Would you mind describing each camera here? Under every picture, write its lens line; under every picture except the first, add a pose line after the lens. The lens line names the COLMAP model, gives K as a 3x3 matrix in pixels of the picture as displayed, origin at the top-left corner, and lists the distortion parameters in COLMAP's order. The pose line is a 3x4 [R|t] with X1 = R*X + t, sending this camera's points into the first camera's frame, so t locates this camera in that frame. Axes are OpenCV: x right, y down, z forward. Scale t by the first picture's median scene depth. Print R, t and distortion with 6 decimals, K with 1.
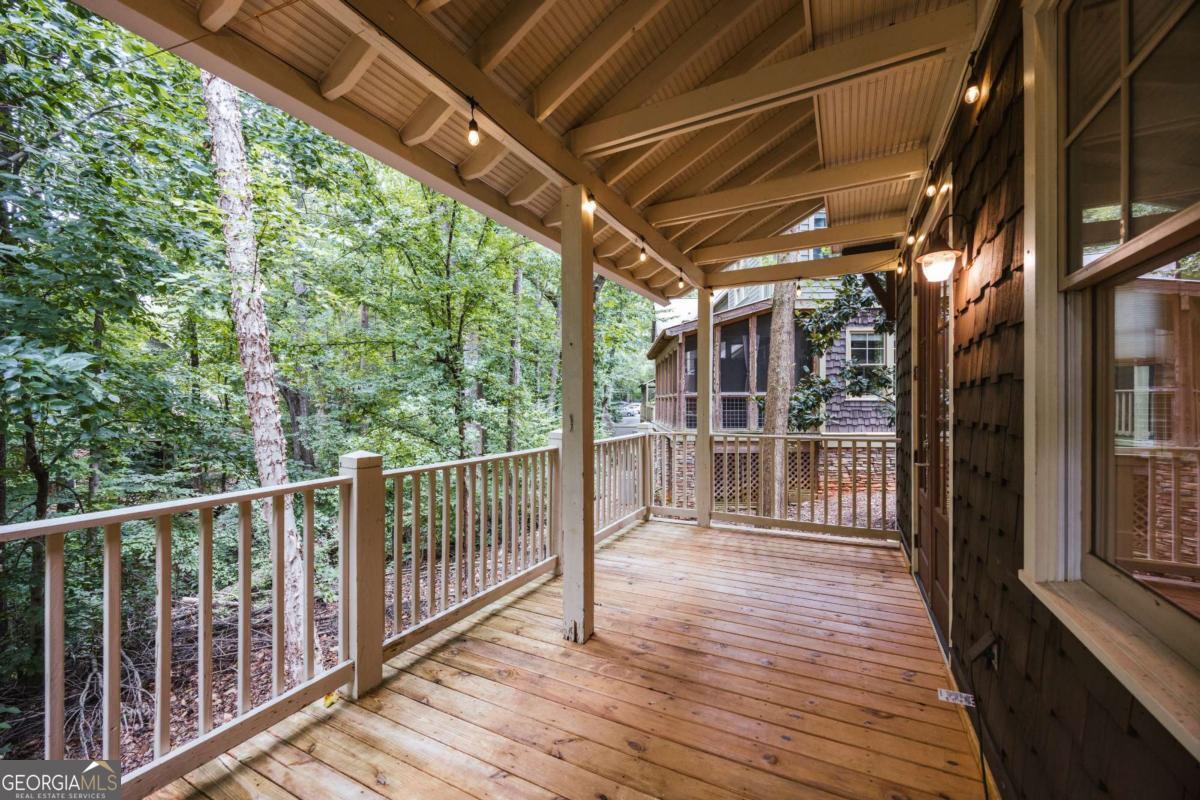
lens RADIAL K [[463.3, 0, 602.9], [0, 463.3, 403.0], [0, 0, 1]] dist [-0.001777, -0.000001]
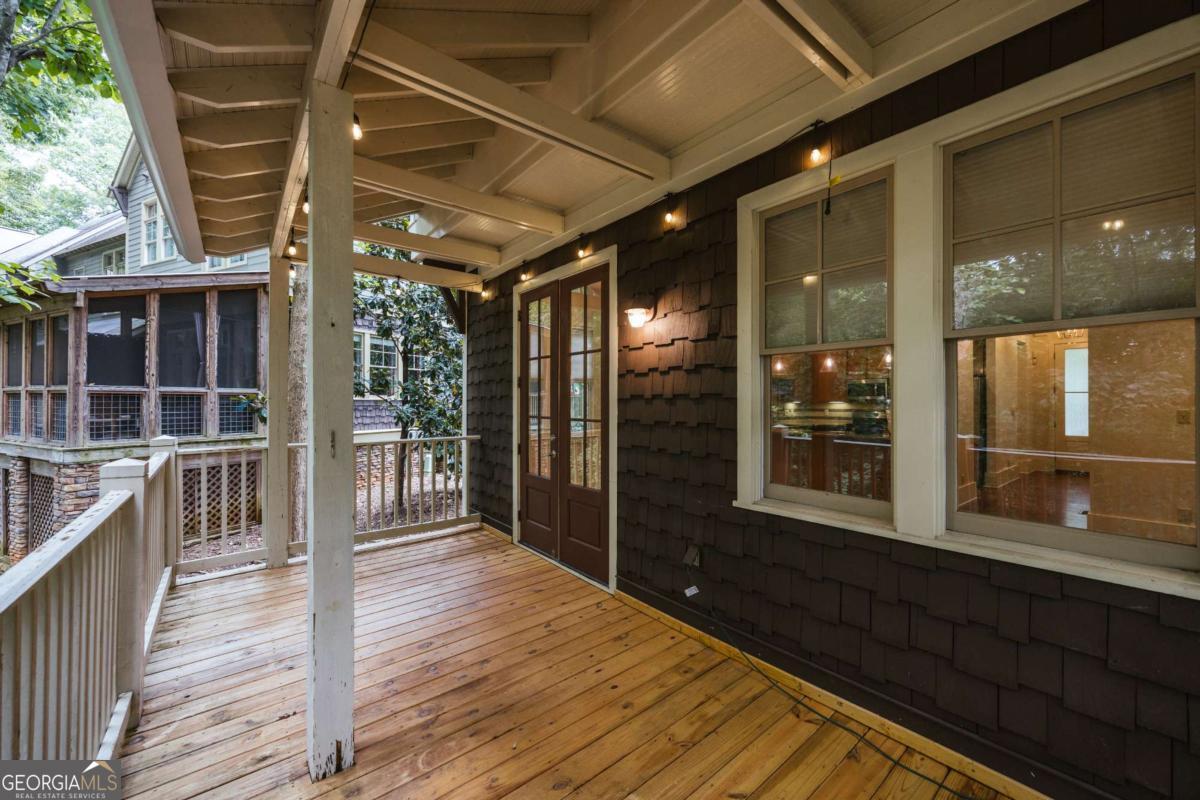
lens RADIAL K [[463.3, 0, 603.5], [0, 463.3, 398.4], [0, 0, 1]] dist [-0.001777, -0.000001]
pose [[0.397950, 0.007311, 0.917378, -0.331685], [-0.005103, 0.999970, -0.005756, -0.012765], [-0.917393, -0.002391, 0.397975, 0.244477]]
